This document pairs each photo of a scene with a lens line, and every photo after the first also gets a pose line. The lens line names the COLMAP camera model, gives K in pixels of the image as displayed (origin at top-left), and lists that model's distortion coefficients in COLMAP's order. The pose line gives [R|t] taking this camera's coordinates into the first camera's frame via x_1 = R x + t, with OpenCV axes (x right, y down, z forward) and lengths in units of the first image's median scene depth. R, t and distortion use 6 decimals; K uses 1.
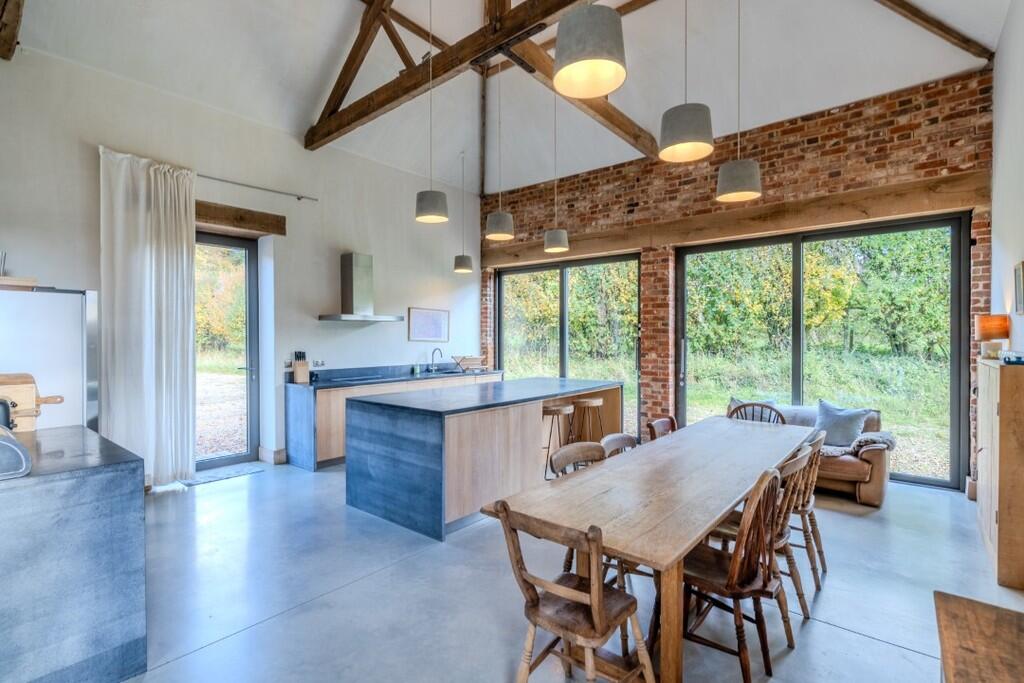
lens RADIAL K [[483.2, 0, 513.1], [0, 483.2, 341.4], [0, 0, 1]] dist [0.000459, -0.000013]
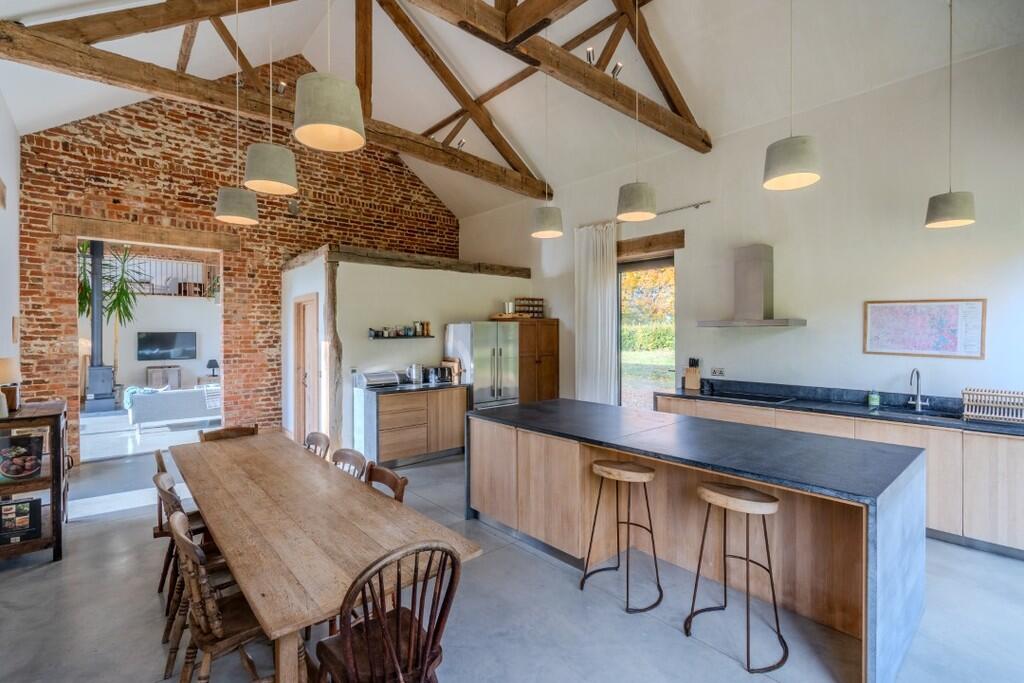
lens RADIAL K [[468.3, 0, 508.0], [0, 468.3, 331.5], [0, 0, 1]] dist [-0.005354, 0.001050]
pose [[-0.158018, 0.002100, -0.987434, 0.565778], [-0.010196, 0.999941, 0.003758, -0.033396], [0.987384, 0.010662, -0.157988, 0.741431]]
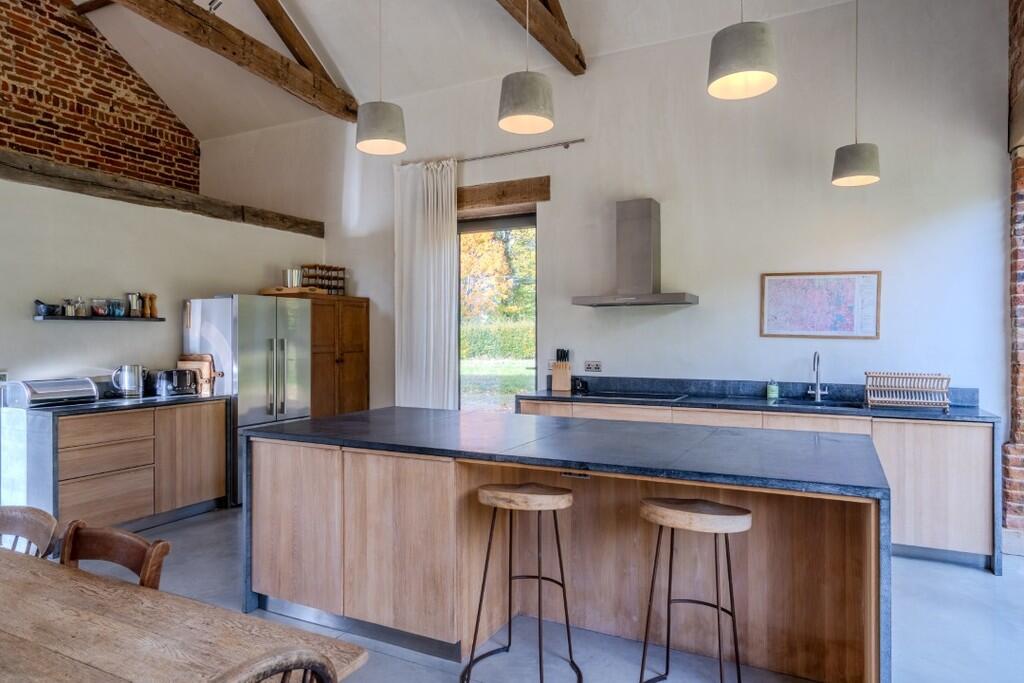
lens RADIAL K [[634.3, 0, 510.5], [0, 634.3, 336.1], [0, 0, 1]] dist [0.009990, -0.002957]
pose [[0.217011, 0.000626, -0.976169, 0.488244], [-0.011247, 0.999935, -0.001859, 0.003310], [0.976104, 0.011382, 0.217004, 0.679943]]
